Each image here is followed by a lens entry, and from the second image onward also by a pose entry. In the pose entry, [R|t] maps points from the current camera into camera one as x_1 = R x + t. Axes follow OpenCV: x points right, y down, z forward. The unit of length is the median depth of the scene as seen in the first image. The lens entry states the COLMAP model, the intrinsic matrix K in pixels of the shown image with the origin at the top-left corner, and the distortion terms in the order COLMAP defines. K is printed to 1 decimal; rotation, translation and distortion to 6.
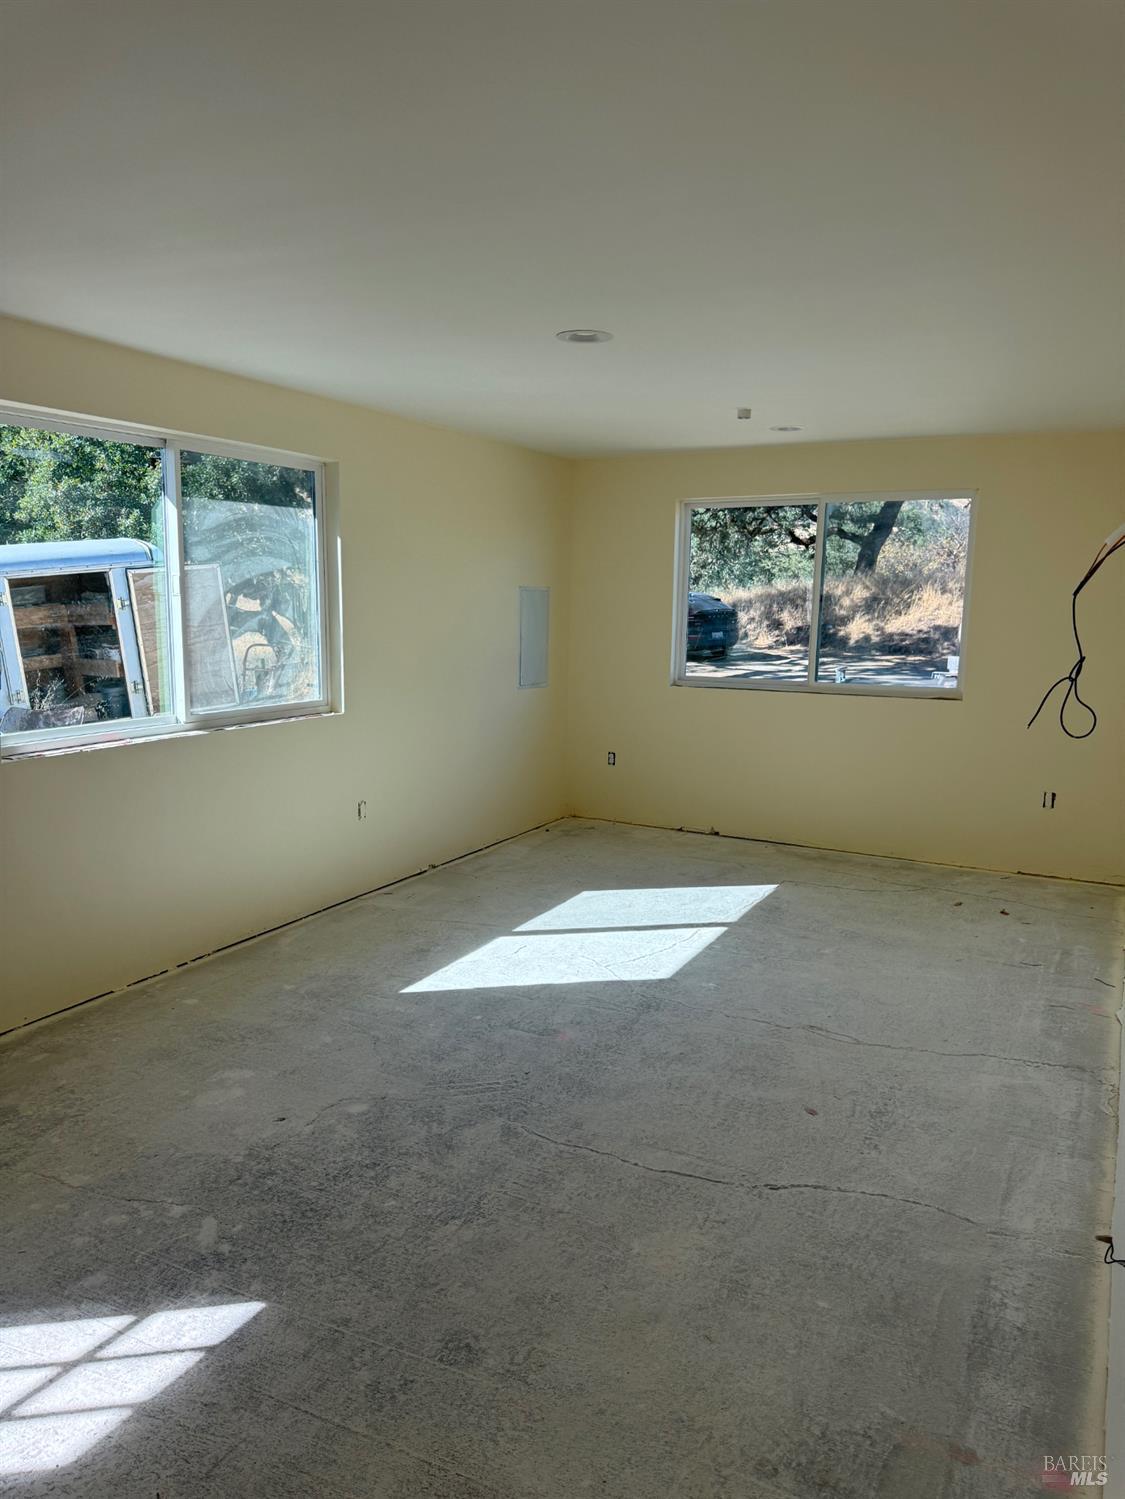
lens RADIAL K [[1047.9, 0, 557.0], [0, 1047.9, 759.1], [0, 0, 1]] dist [0.051608, -0.076383]
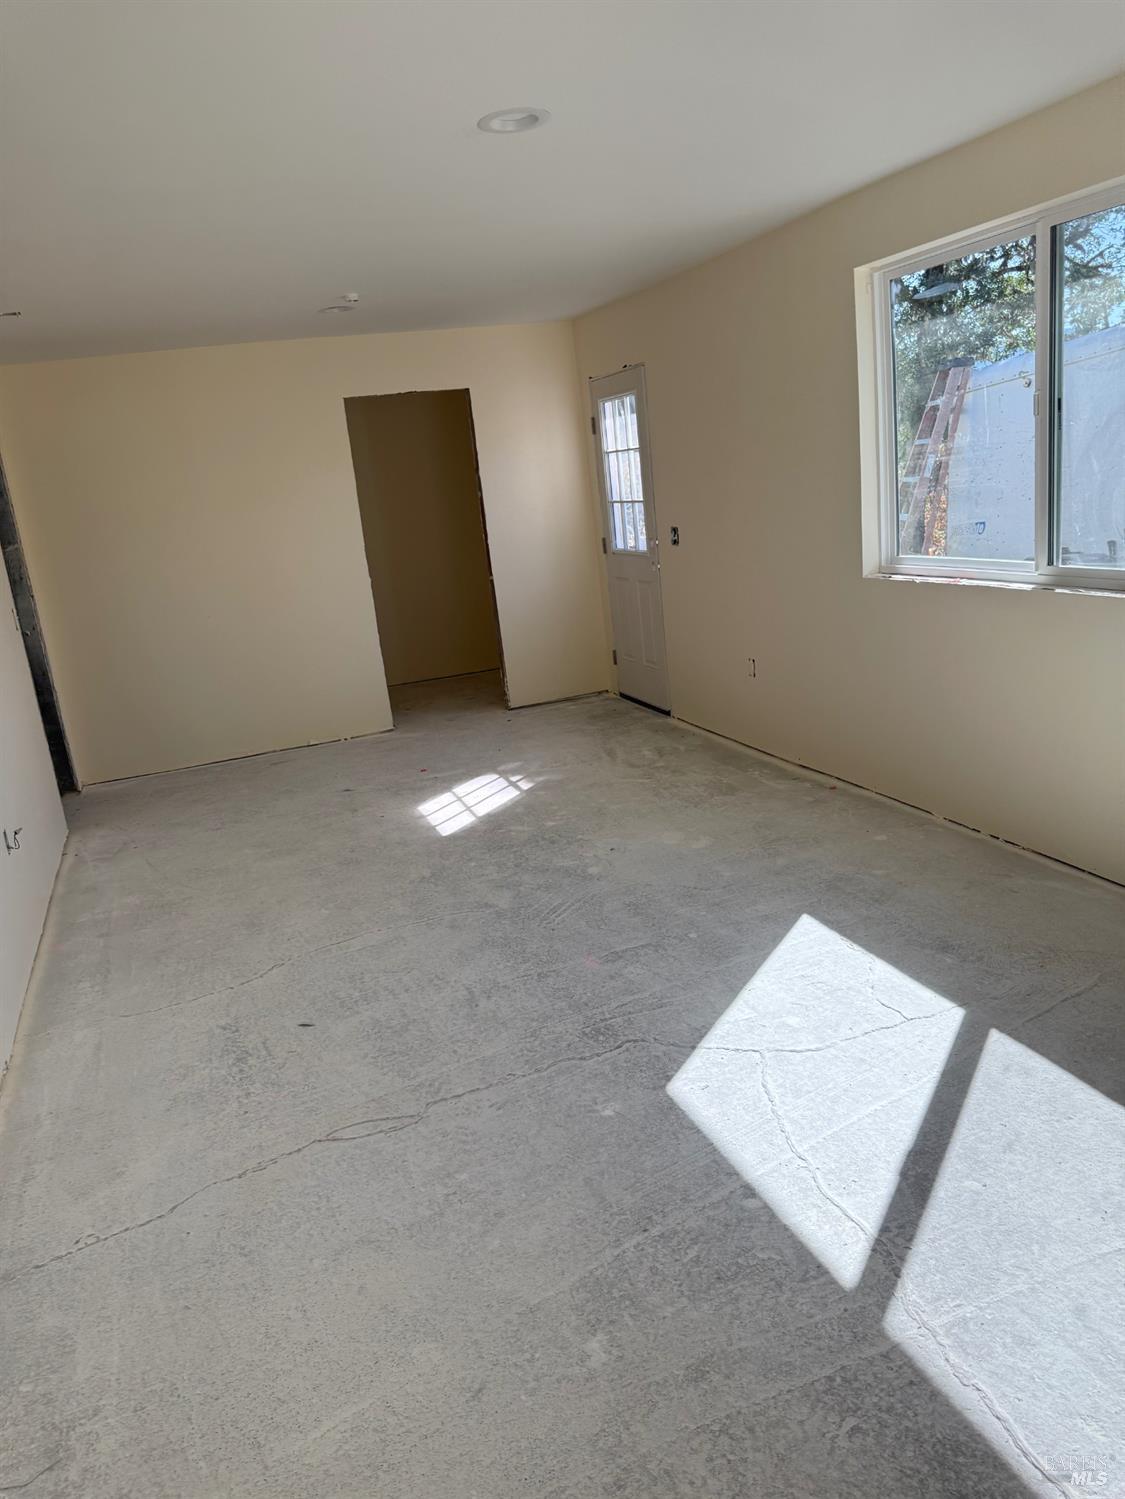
lens RADIAL K [[1054.8, 0, 568.5], [0, 1054.8, 743.8], [0, 0, 1]] dist [0.194837, -0.274829]
pose [[-0.652748, 0.242012, -0.717879, 0.711084], [-0.018817, 0.942129, 0.334722, -0.247983], [0.757342, 0.231997, -0.610419, 1.678101]]
